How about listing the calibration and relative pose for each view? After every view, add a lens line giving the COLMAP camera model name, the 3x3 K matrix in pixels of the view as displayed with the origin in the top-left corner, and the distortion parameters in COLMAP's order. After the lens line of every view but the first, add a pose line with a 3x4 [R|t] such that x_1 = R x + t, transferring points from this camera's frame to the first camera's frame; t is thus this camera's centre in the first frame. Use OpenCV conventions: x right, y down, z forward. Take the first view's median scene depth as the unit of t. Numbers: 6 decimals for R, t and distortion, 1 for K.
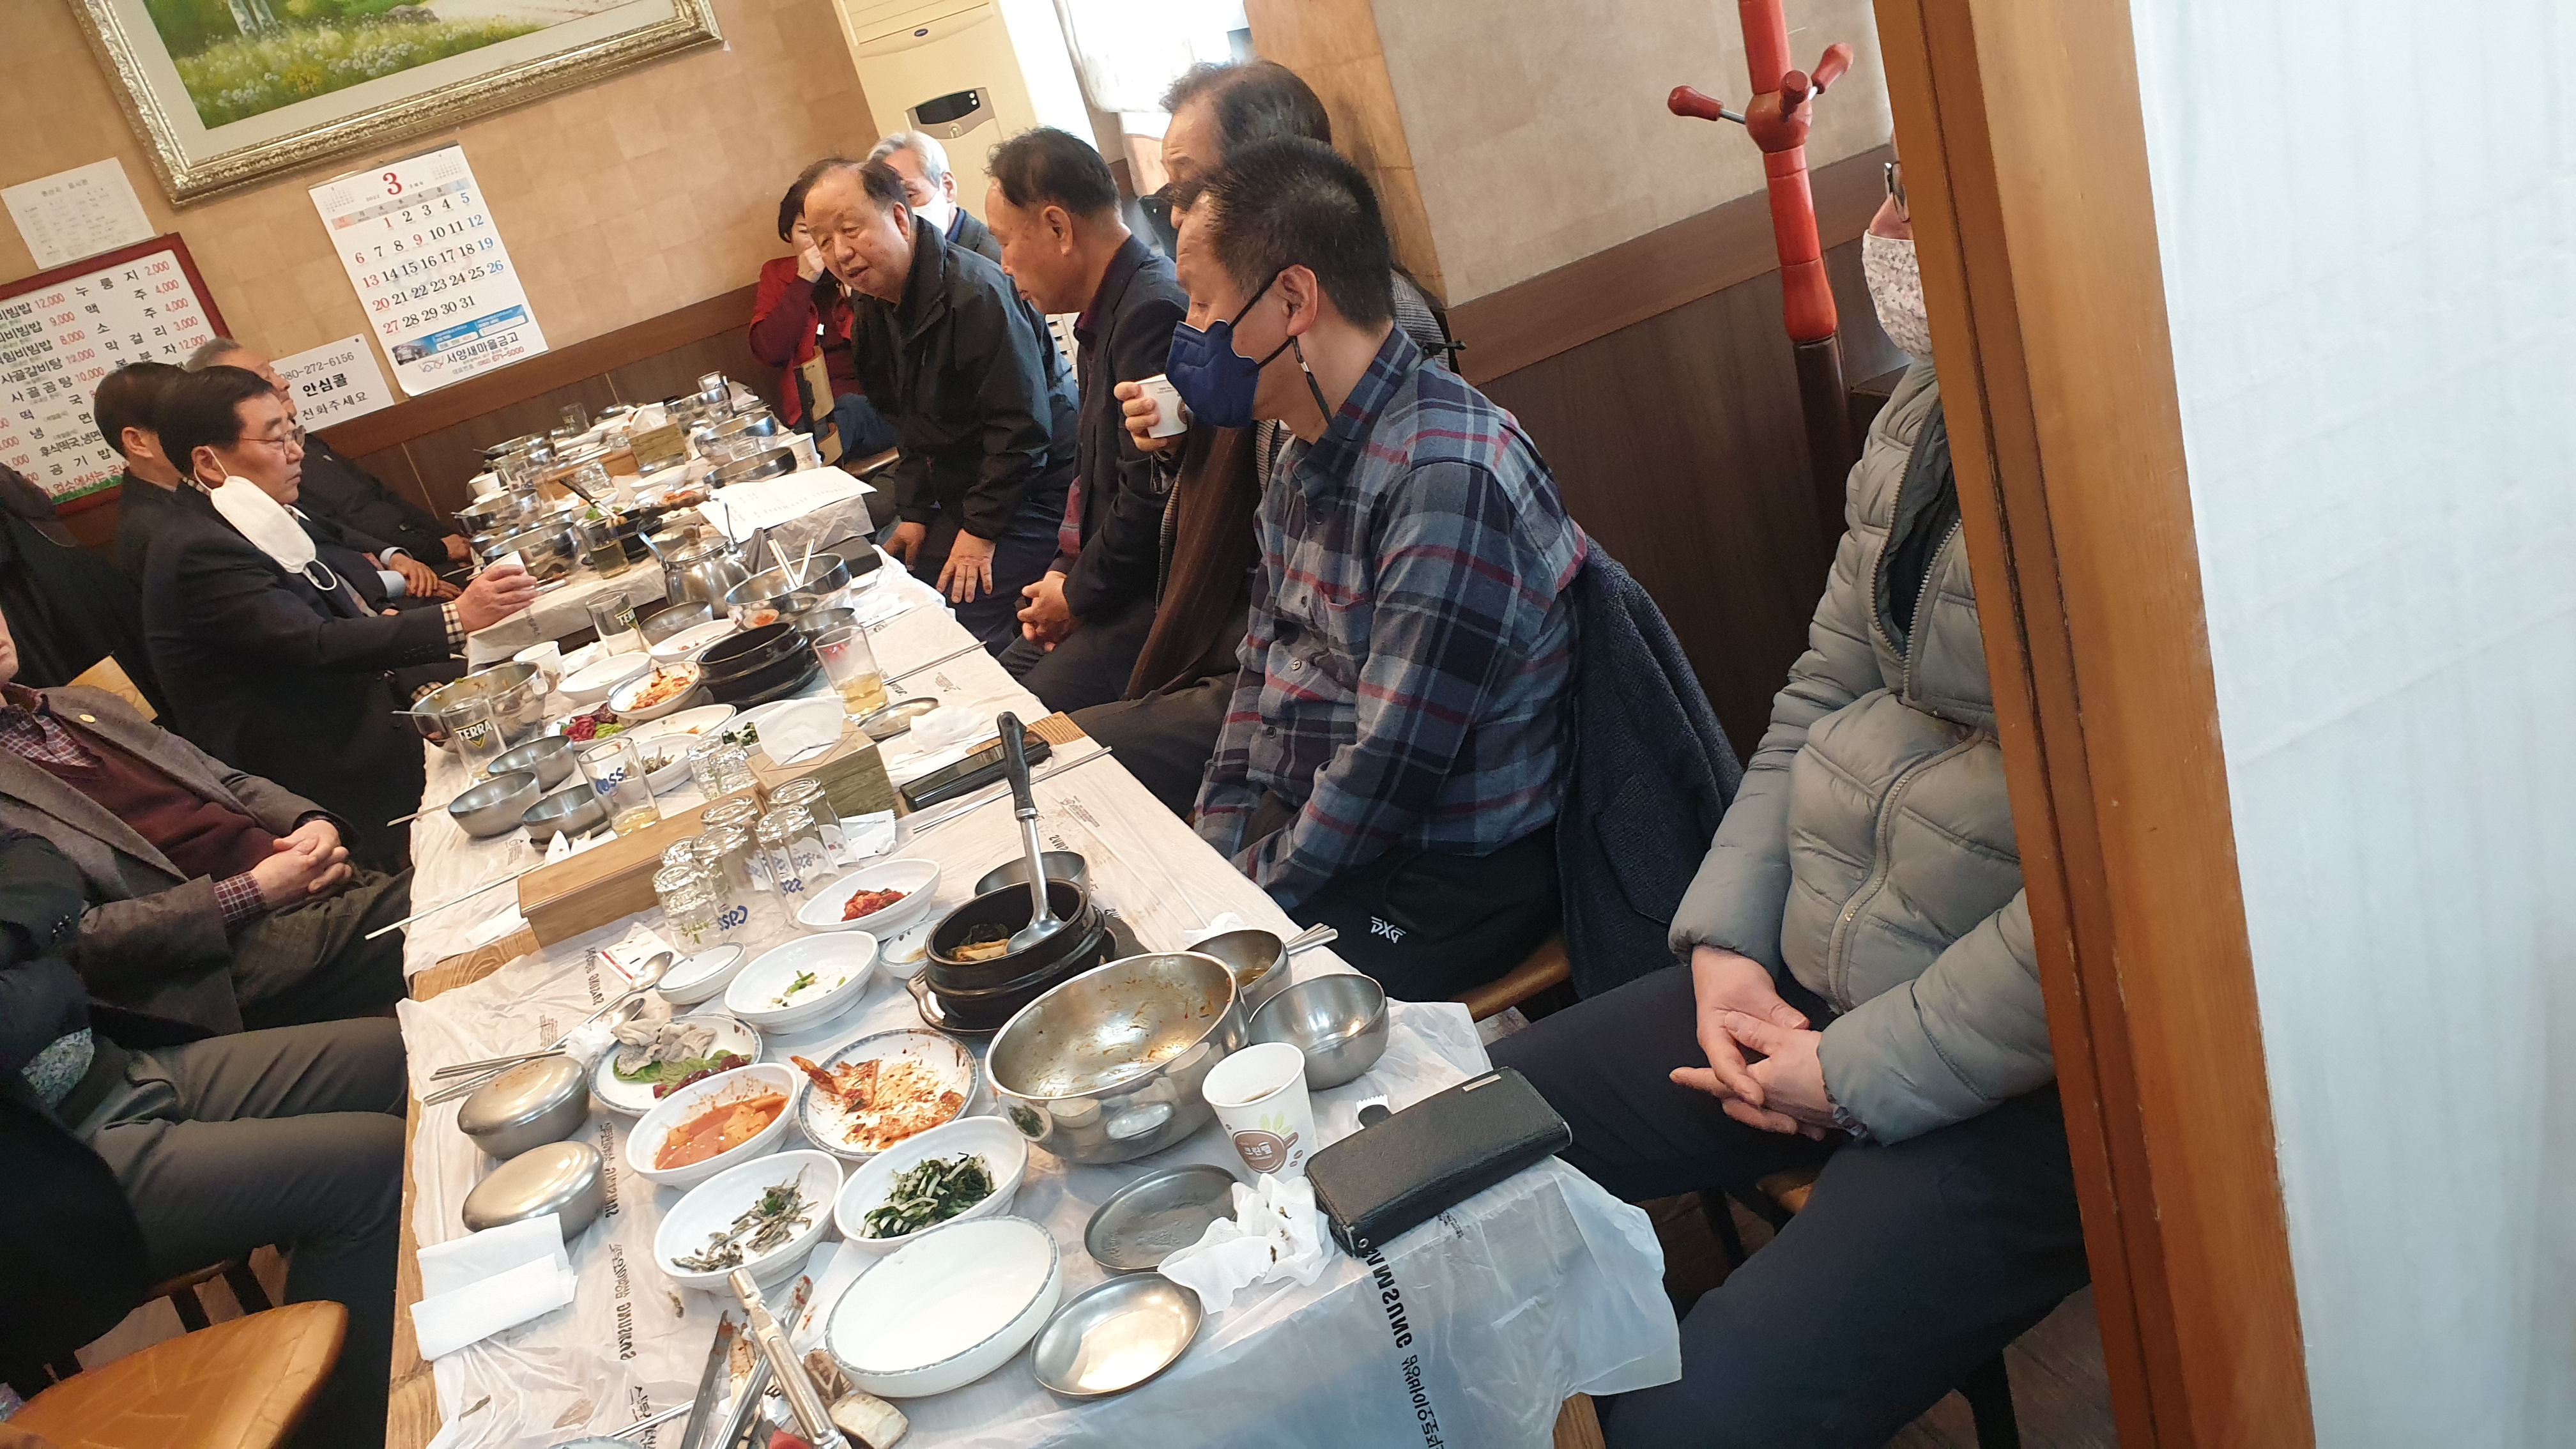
lens RADIAL K [[1939.3, 0, 1312.7], [0, 1939.3, 664.7], [0, 0, 1]] dist [0.010566, -0.004369]
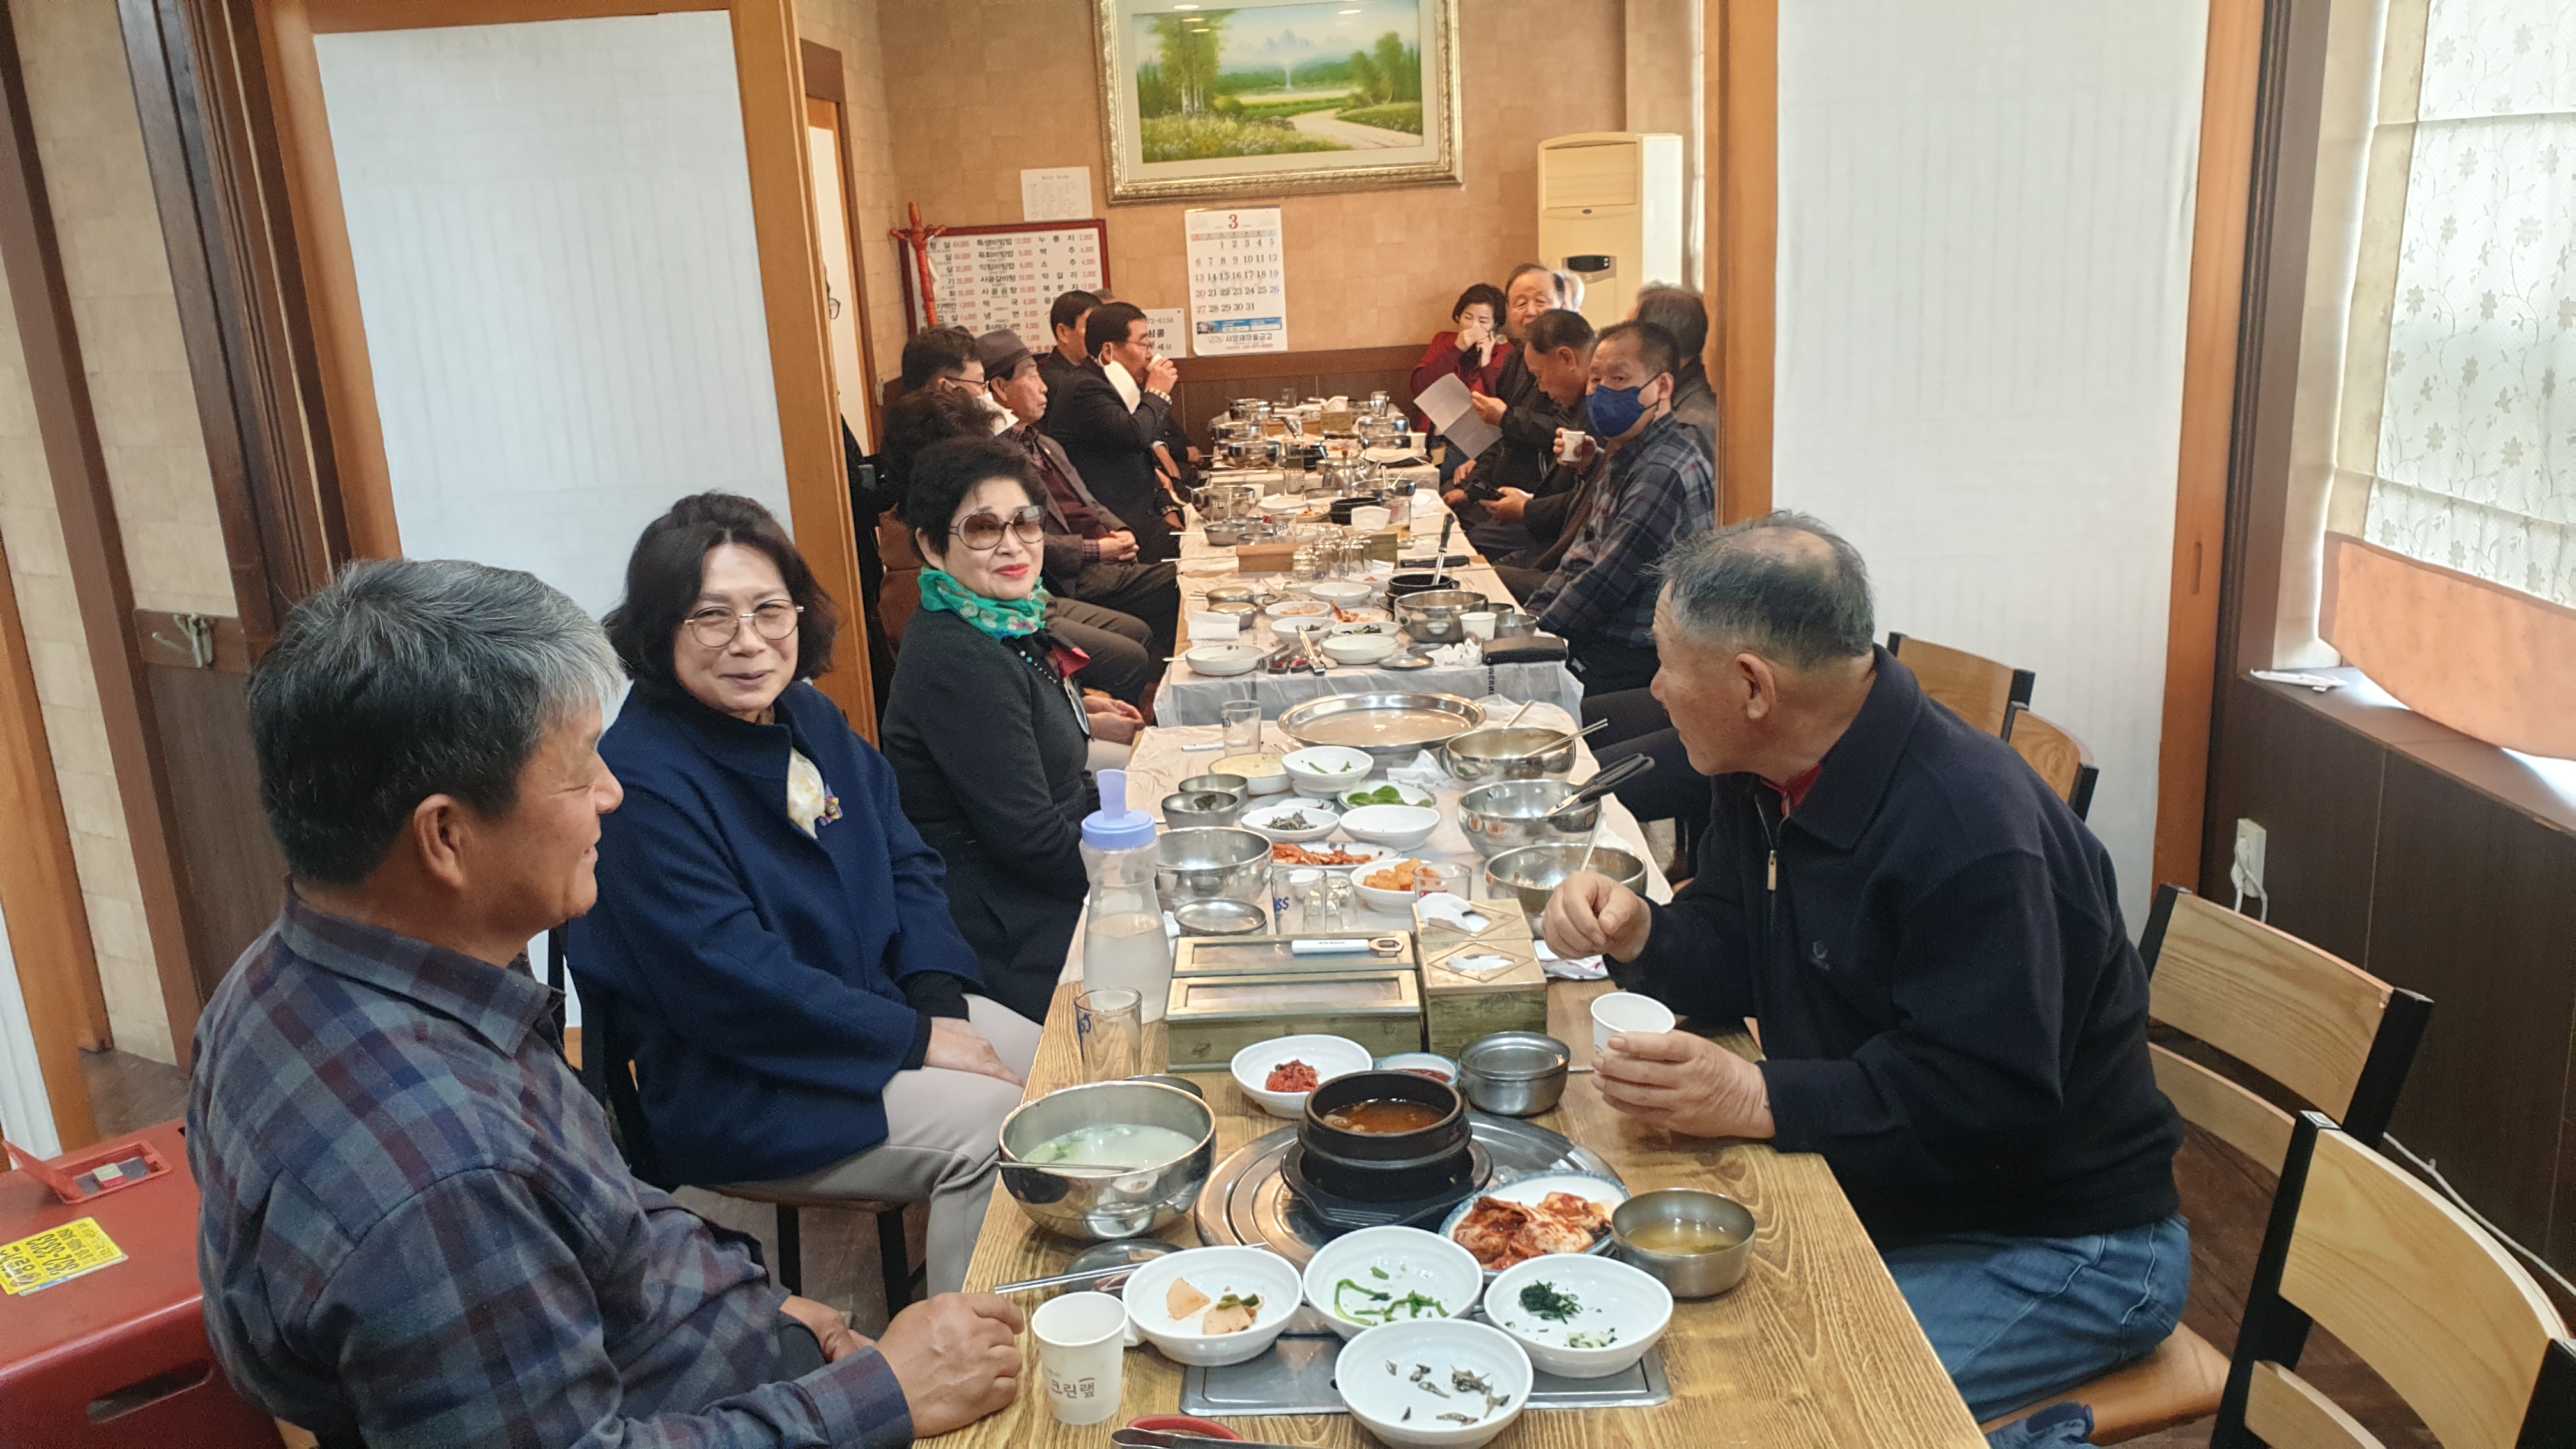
lens RADIAL K [[1939.3, 0, 1289.1], [0, 1939.3, 726.5], [0, 0, 1]] dist [0.010566, -0.004369]
pose [[0.903447, 0.316237, -0.289445, 0.145988], [-0.327319, 0.944854, 0.010651, 0.104752], [0.276851, 0.085118, 0.957135, -0.446679]]
